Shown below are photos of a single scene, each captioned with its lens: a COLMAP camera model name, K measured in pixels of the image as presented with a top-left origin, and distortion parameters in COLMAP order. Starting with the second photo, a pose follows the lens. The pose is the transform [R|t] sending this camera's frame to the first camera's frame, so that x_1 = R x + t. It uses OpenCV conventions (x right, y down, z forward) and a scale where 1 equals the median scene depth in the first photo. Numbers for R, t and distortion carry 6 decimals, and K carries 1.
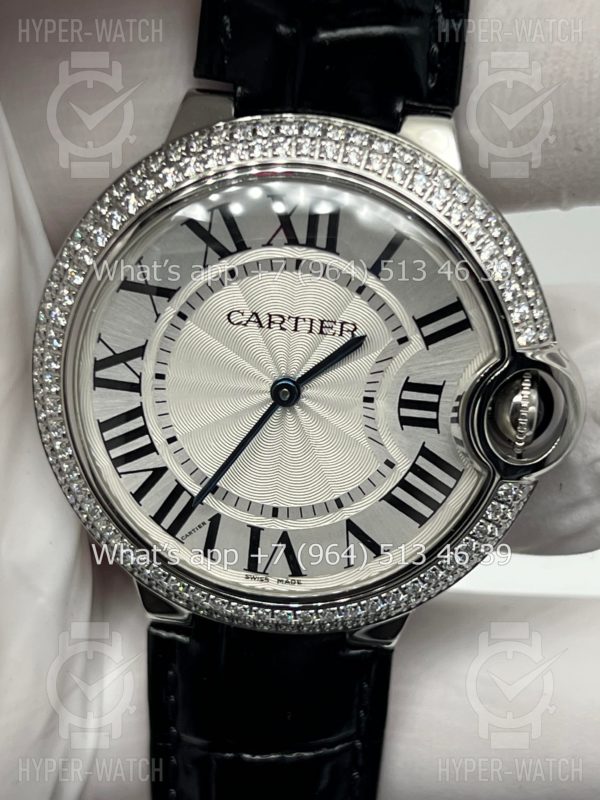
lens RADIAL K [[2196.5, 0, 302.5], [0, 2196.5, 392.4], [0, 0, 1]] dist [0.417558, 0.000000]
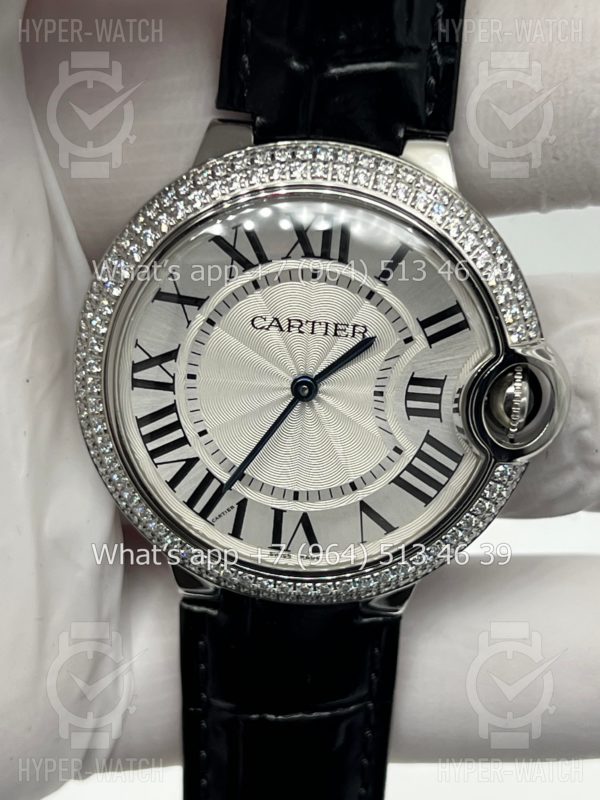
lens RADIAL K [[2196.5, 0, 329.6], [0, 2196.5, 388.0], [0, 0, 1]] dist [0.417558, 0.000000]
pose [[0.999488, -0.019739, 0.025178, -0.022945], [0.019644, 0.999799, 0.004007, -0.004519], [-0.025252, -0.003511, 0.999675, -0.118975]]
